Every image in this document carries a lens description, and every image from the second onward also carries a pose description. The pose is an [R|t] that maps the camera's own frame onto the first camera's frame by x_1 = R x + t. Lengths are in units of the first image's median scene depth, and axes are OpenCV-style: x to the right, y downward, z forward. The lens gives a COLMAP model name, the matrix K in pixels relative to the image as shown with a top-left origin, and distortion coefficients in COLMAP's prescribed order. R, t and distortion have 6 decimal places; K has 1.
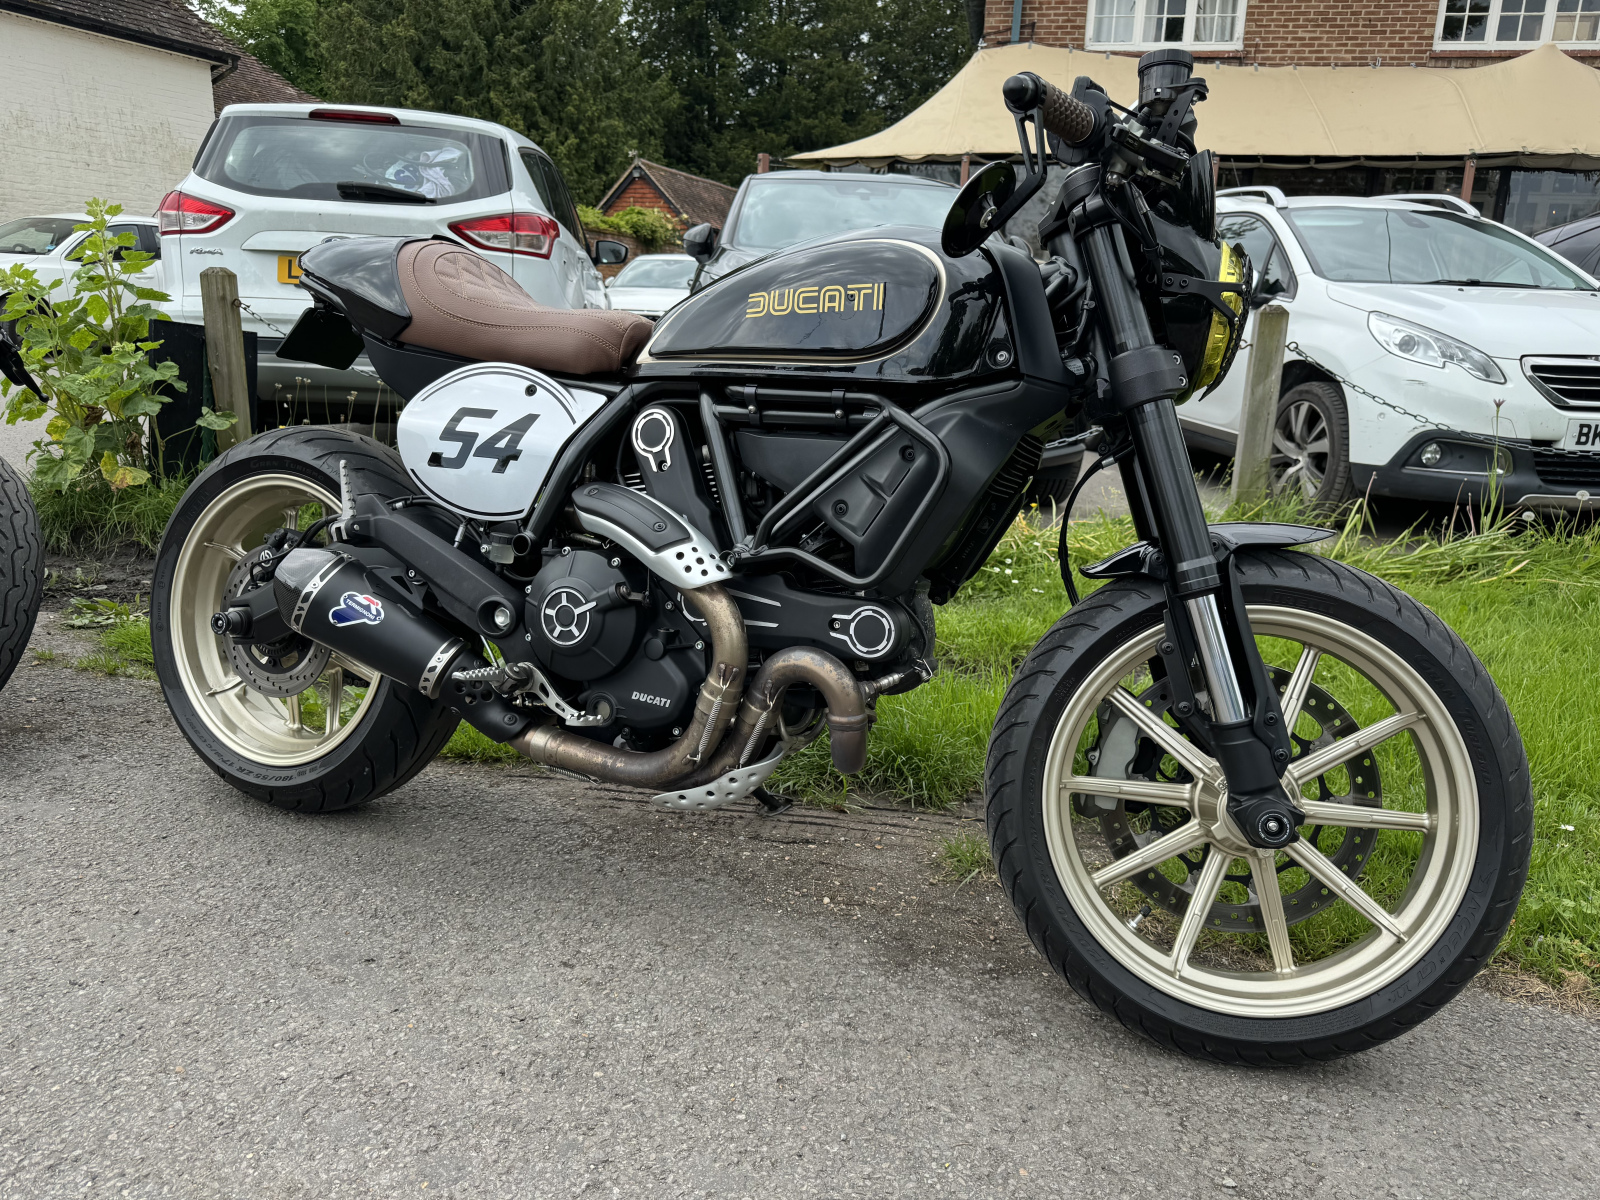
lens RADIAL K [[1145.4, 0, 800.0], [0, 1145.4, 600.0], [0, 0, 1]] dist [0.035749, -0.038684]
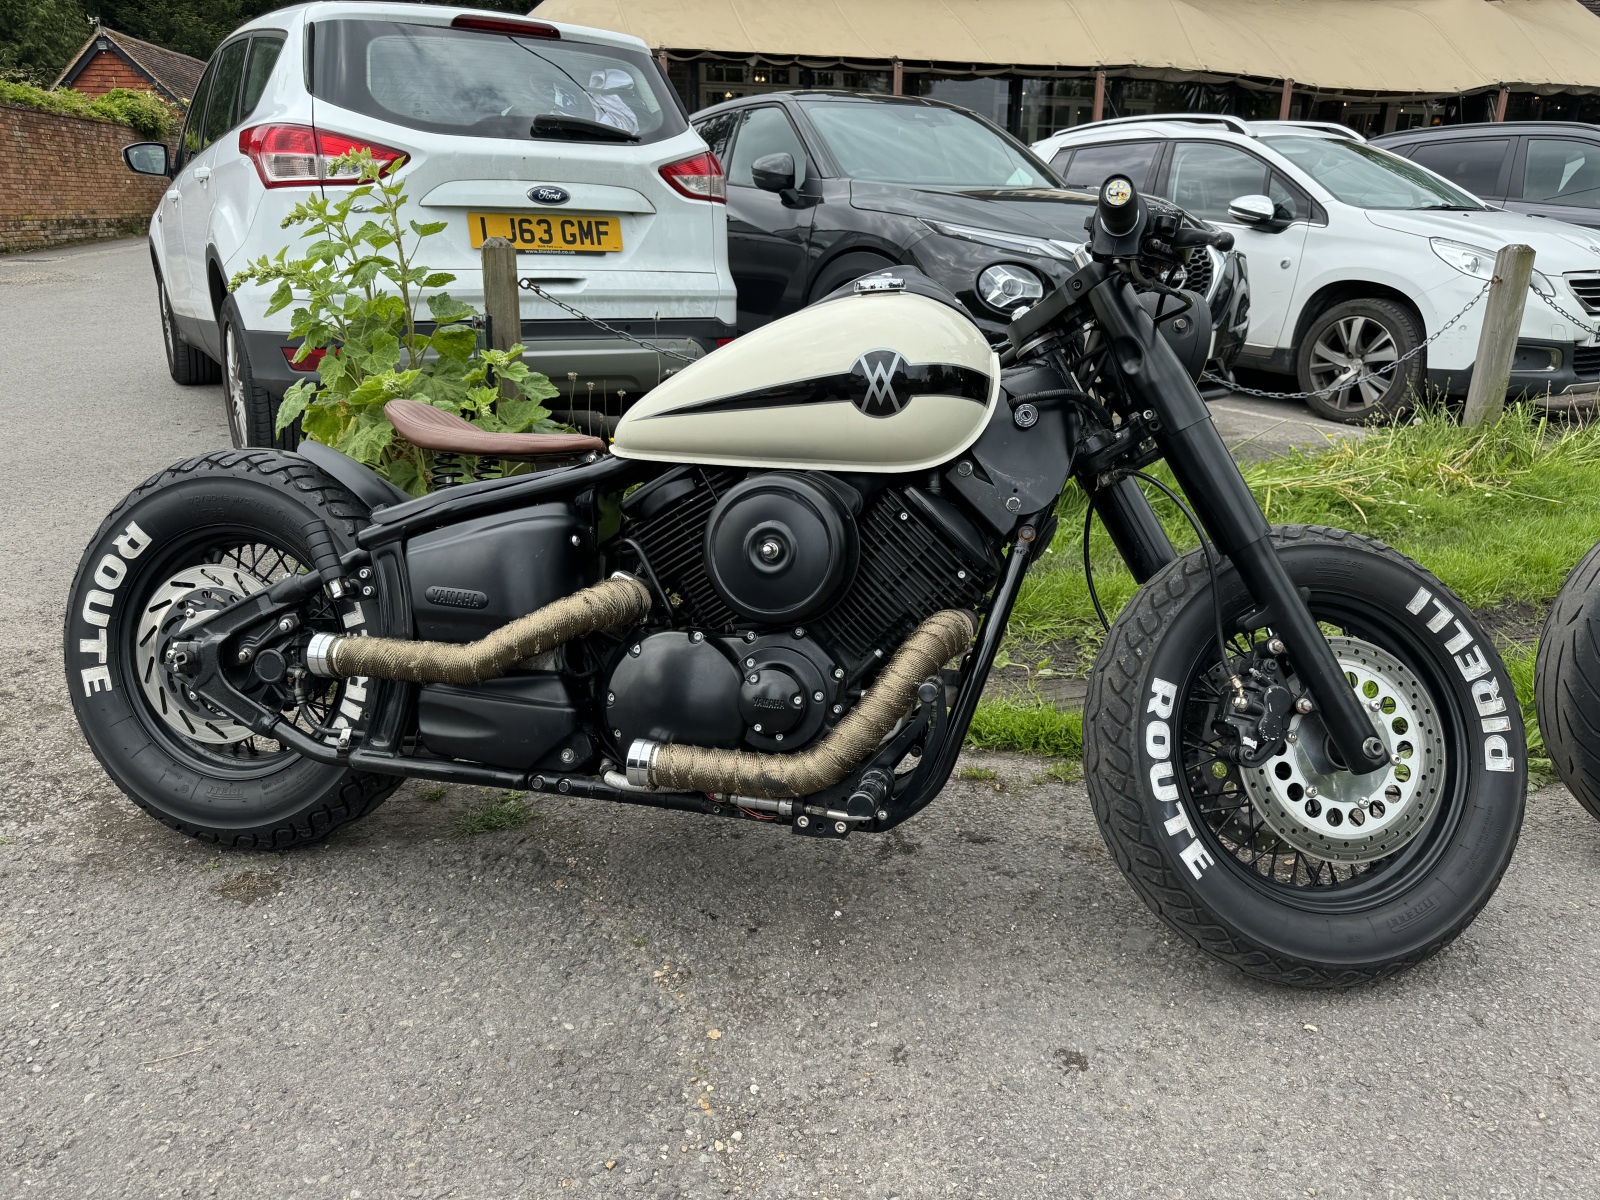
lens RADIAL K [[1145.4, 0, 800.0], [0, 1145.4, 600.0], [0, 0, 1]] dist [0.035749, -0.038684]
pose [[0.899662, -0.161885, 0.405465, -0.223956], [0.125147, 0.985365, 0.115735, -0.037685], [-0.418267, -0.053379, 0.906754, 0.068641]]
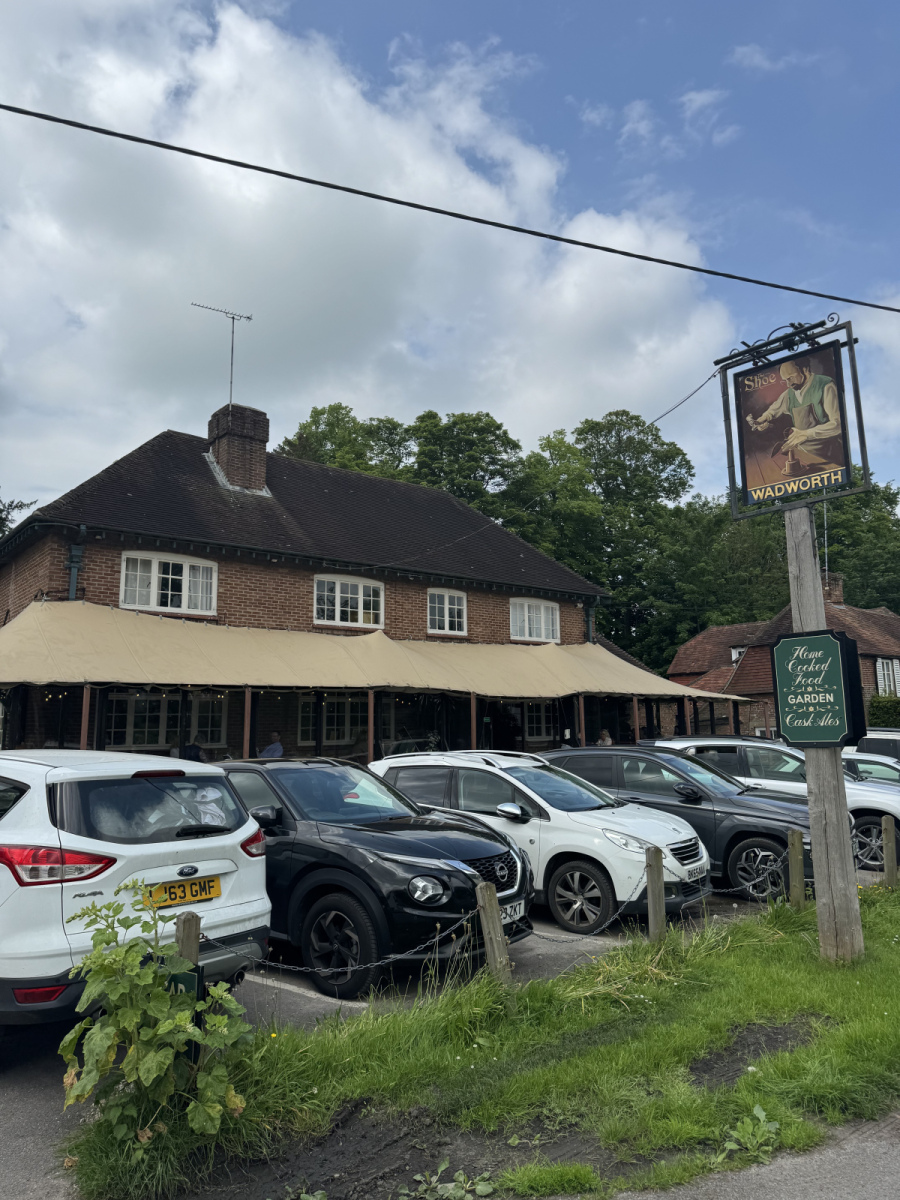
lens RADIAL K [[859.1, 0, 450.0], [0, 859.1, 600.0], [0, 0, 1]] dist [0.035749, -0.038684]
pose [[0.671935, 0.073584, 0.736945, -0.357293], [0.212828, 0.933896, -0.287302, -0.090712], [-0.709371, 0.349891, 0.611857, 0.009915]]
